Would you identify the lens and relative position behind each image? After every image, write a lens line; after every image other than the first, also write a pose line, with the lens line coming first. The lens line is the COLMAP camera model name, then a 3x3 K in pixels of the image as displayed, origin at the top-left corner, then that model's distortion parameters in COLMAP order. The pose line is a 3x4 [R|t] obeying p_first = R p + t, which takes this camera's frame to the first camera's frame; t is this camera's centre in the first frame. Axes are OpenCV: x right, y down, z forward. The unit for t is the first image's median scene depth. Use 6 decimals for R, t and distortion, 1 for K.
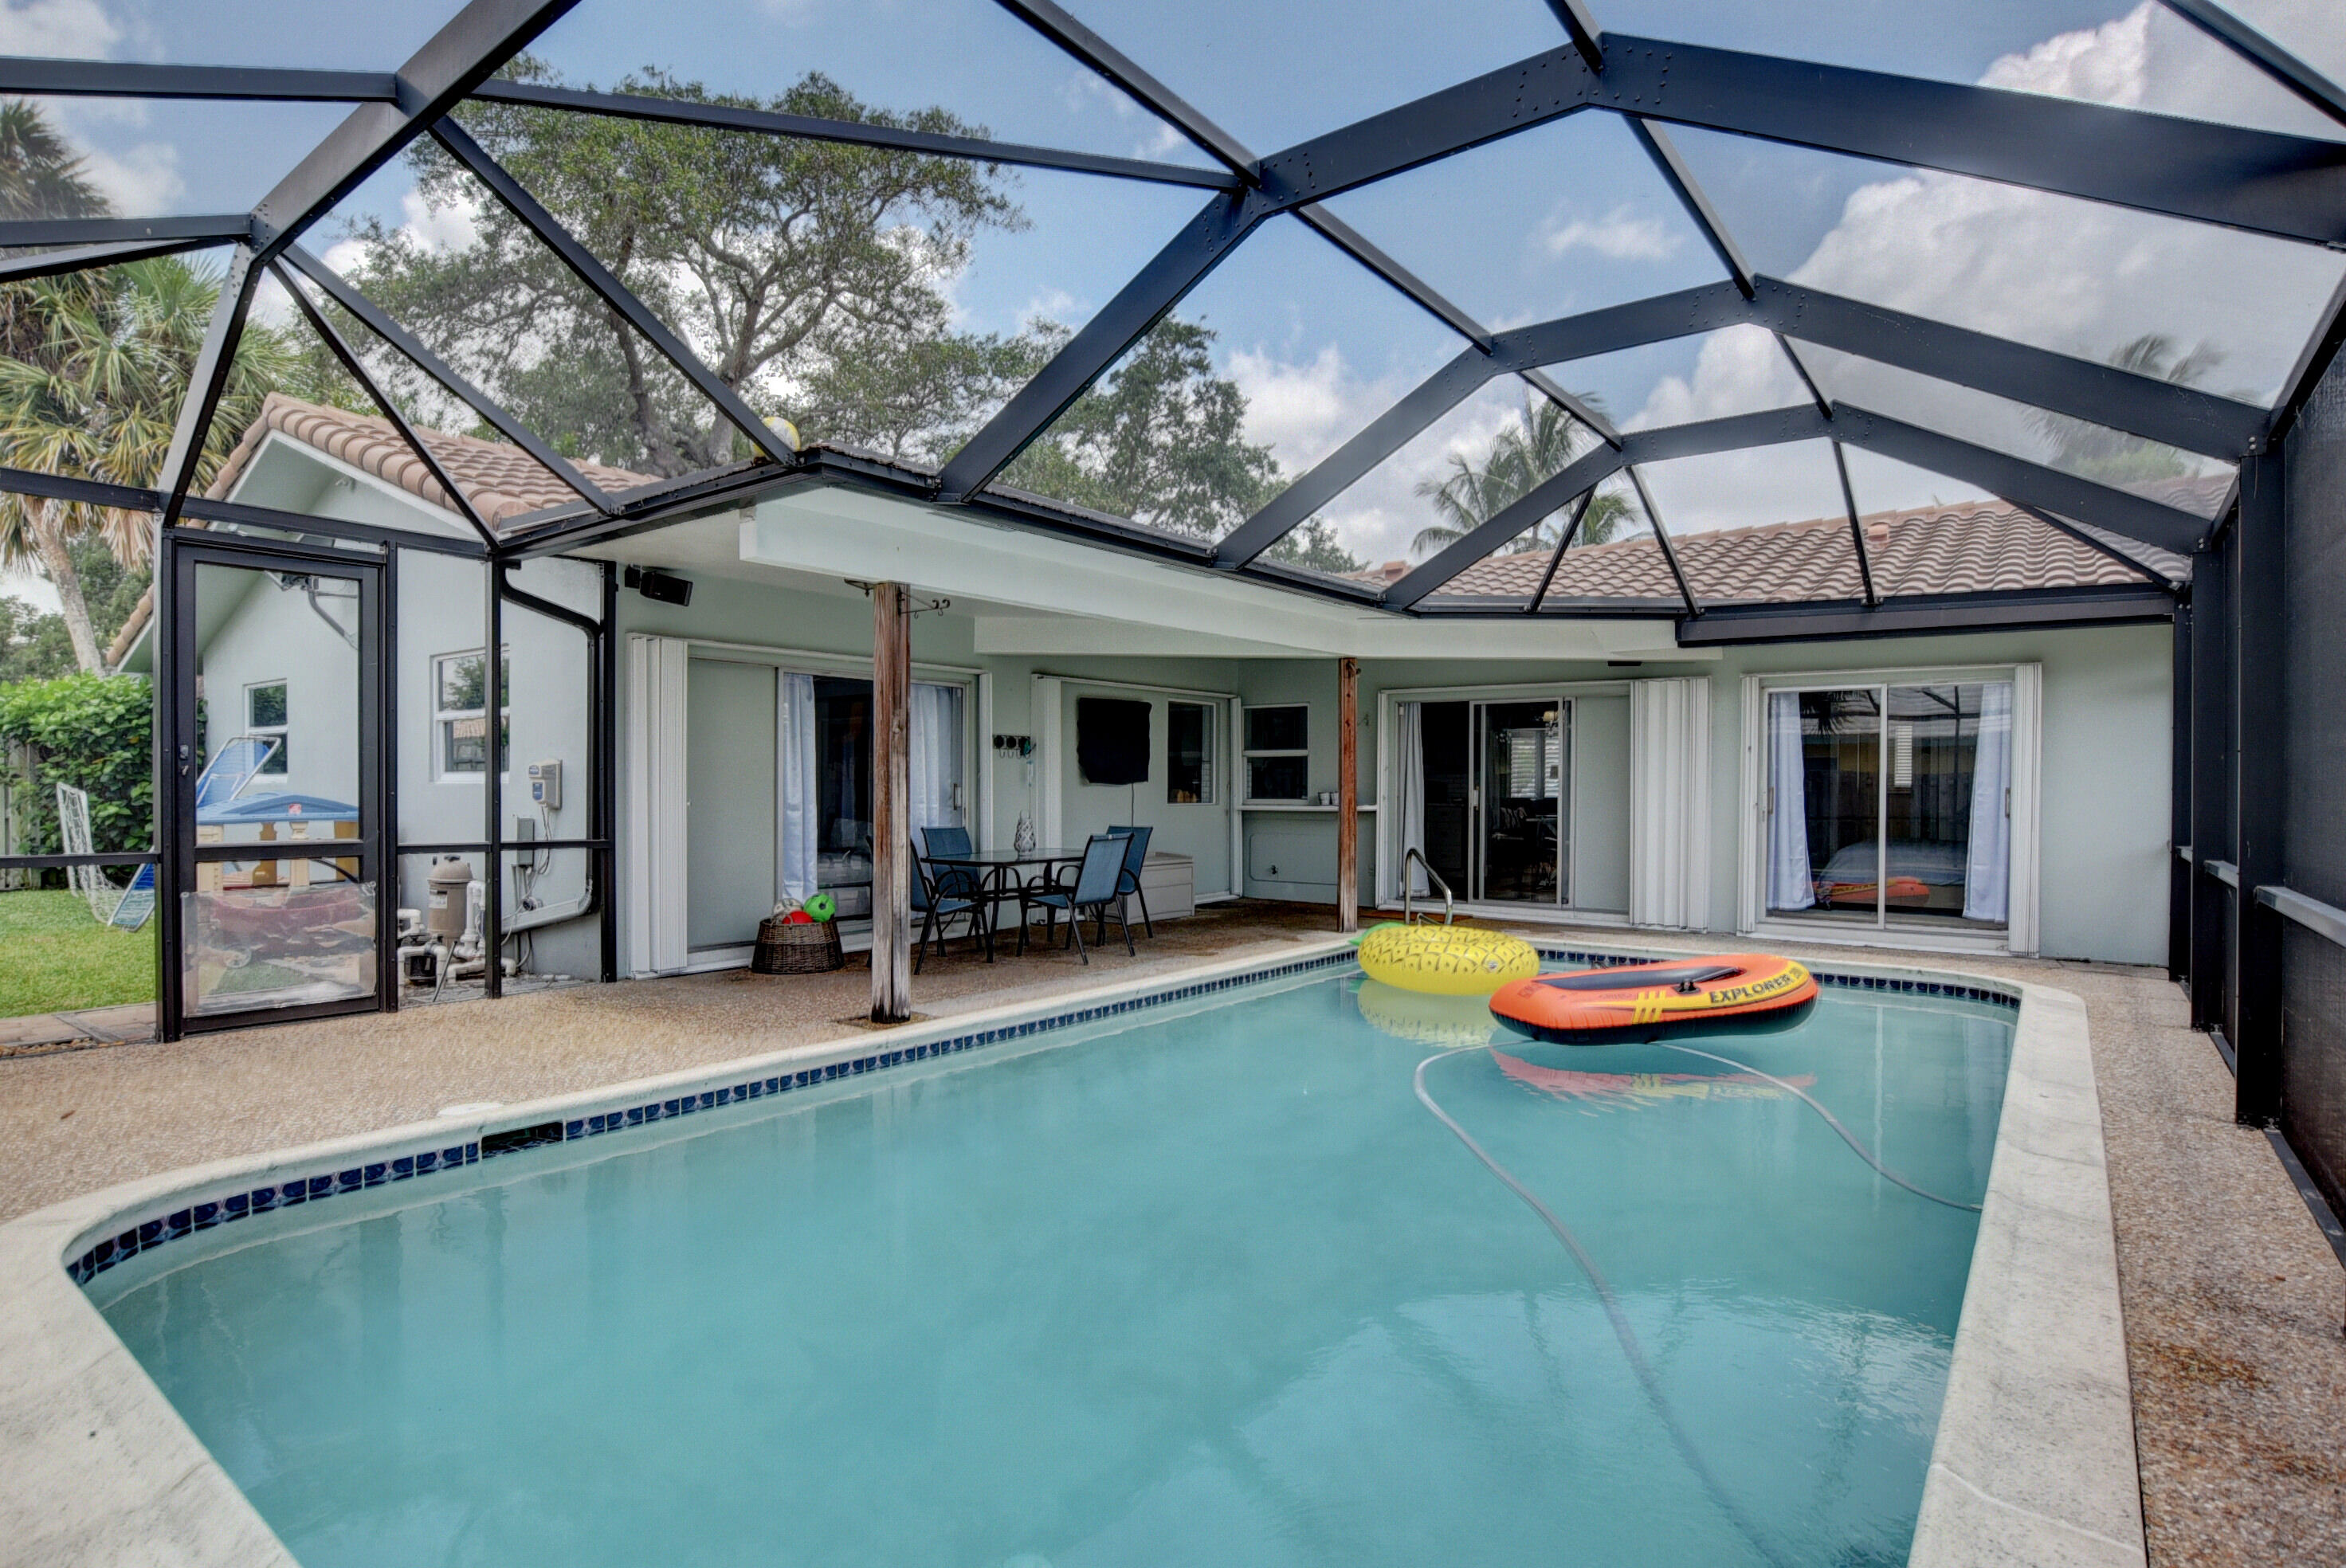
lens RADIAL K [[1177.4, 0, 1173.0], [0, 1177.4, 784.0], [0, 0, 1]] dist [0.000205, 0.000003]
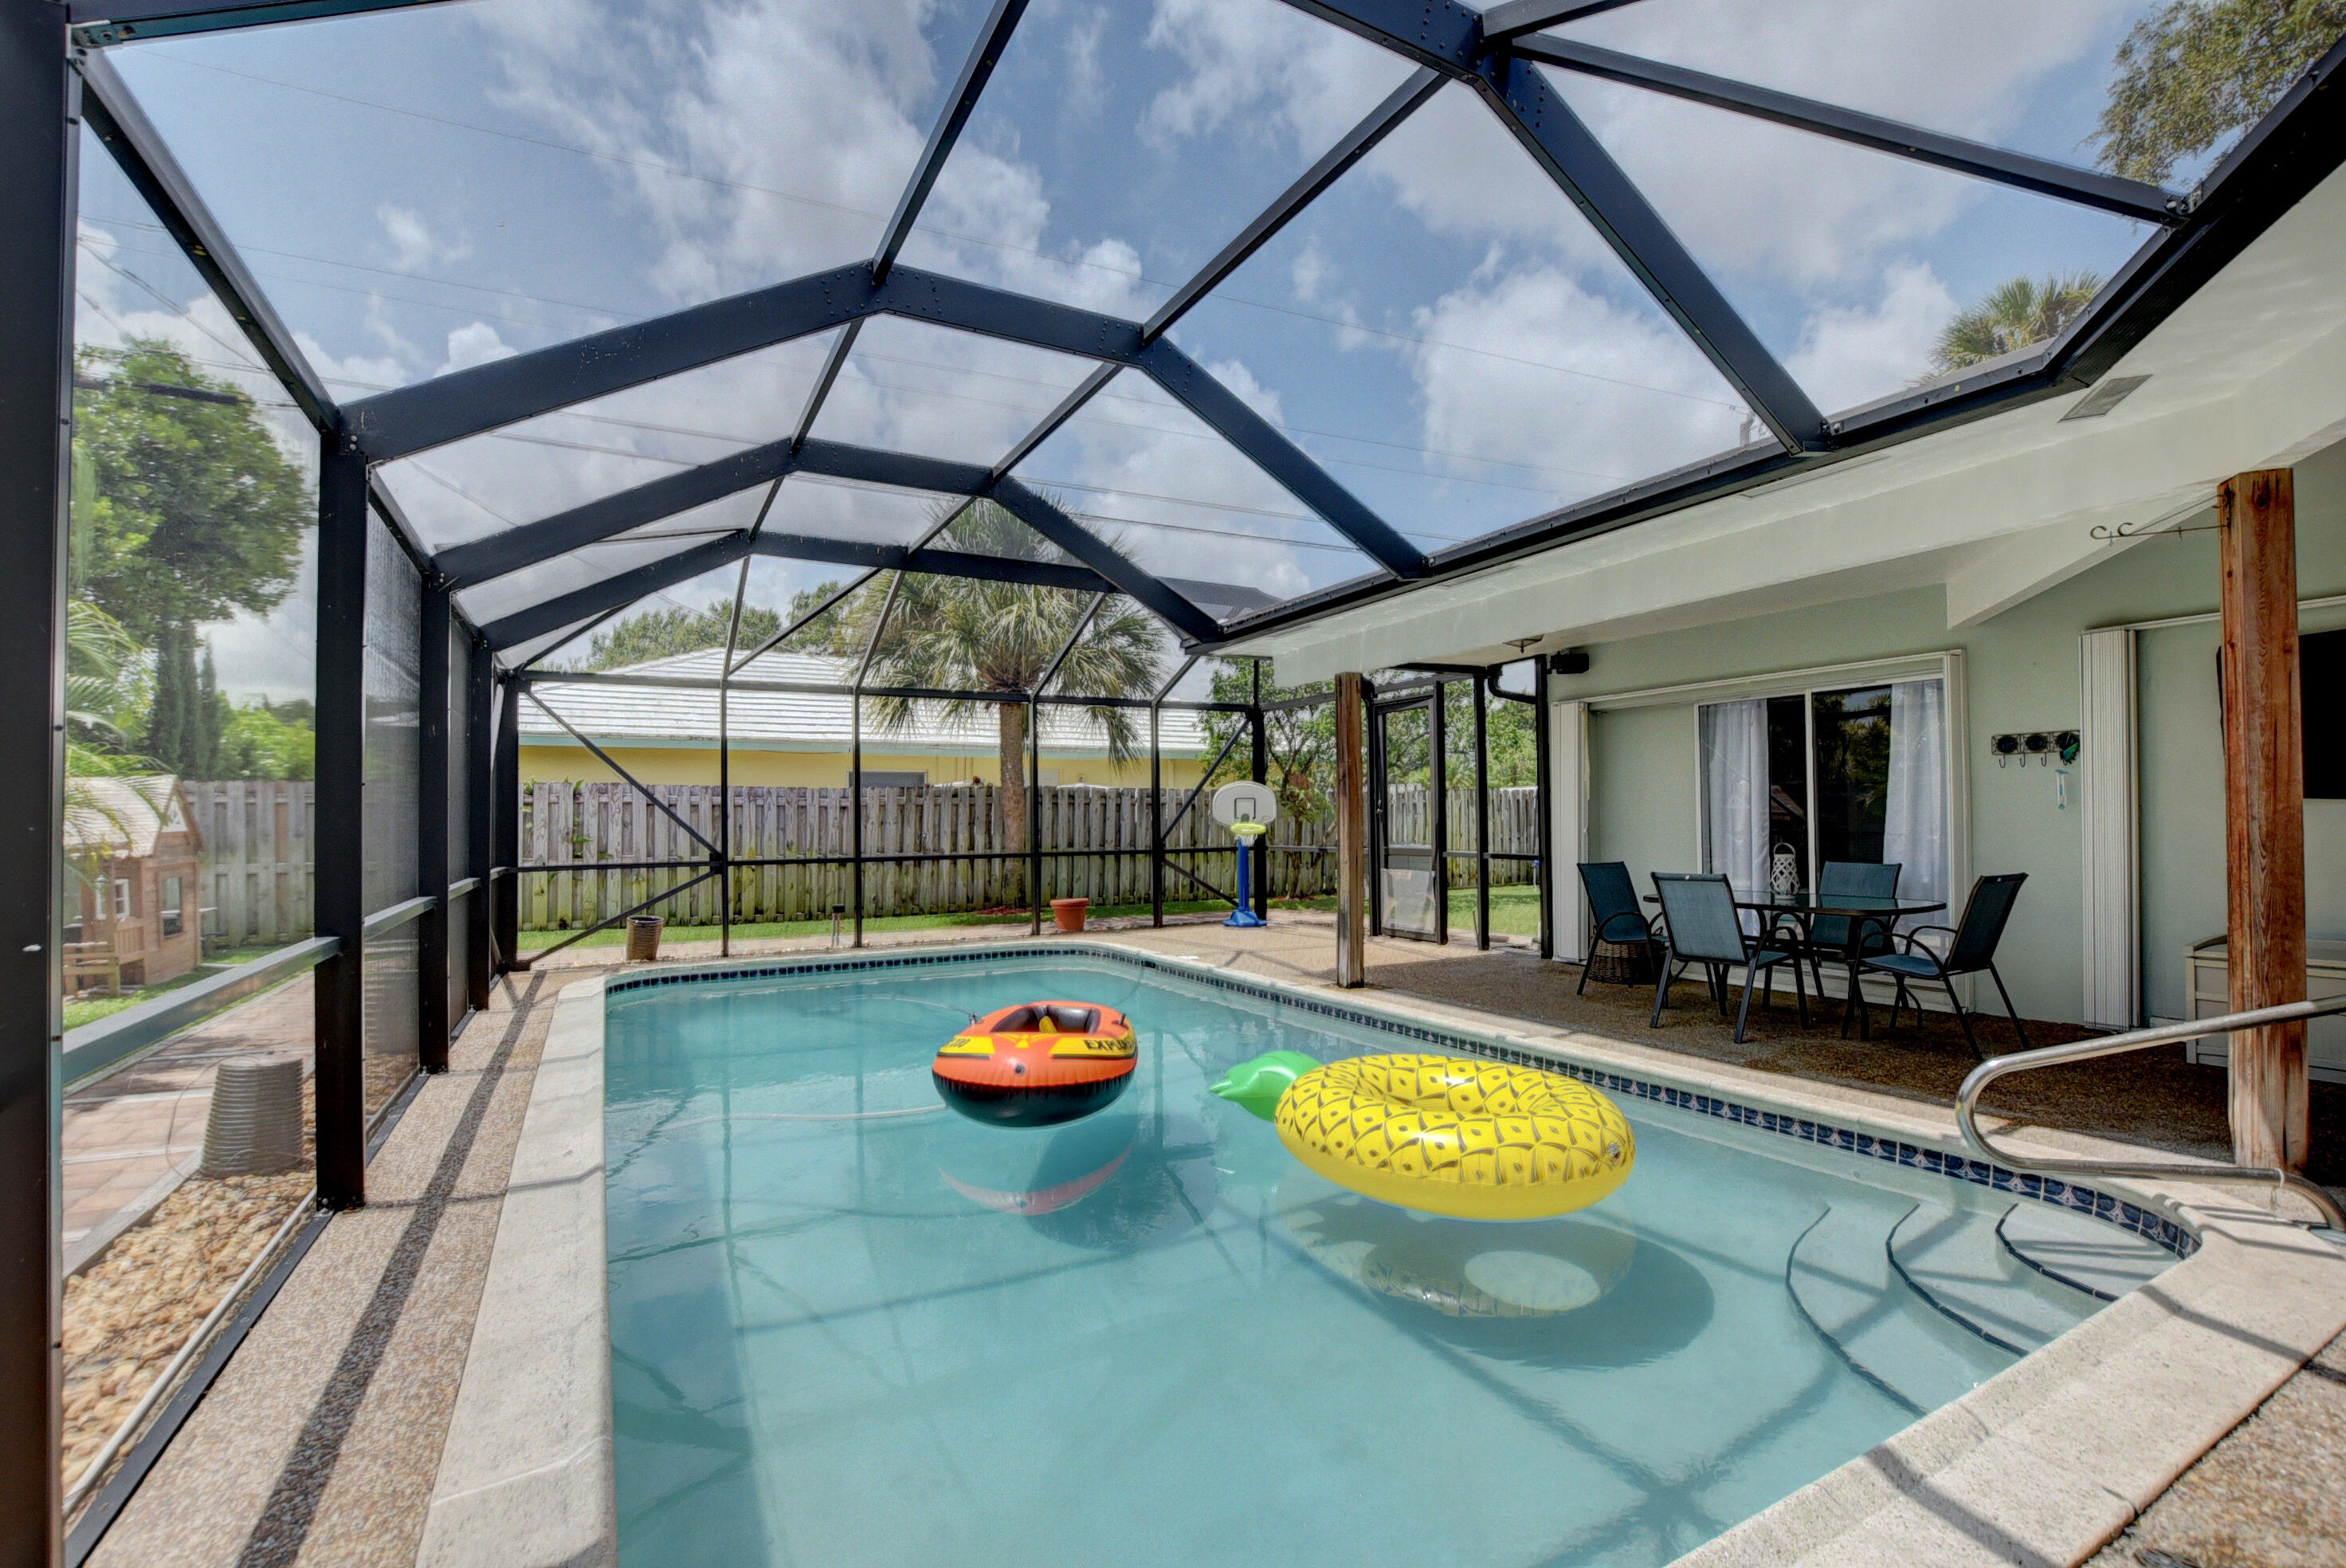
lens RADIAL K [[1043.7, 0, 1174.5], [0, 1043.7, 798.9], [0, 0, 1]] dist [-0.042891, 0.015882]
pose [[-0.397836, -0.017876, -0.917282, 0.668262], [0.011308, 0.999639, -0.024385, 0.004941], [0.917387, -0.020074, -0.397490, 0.907811]]
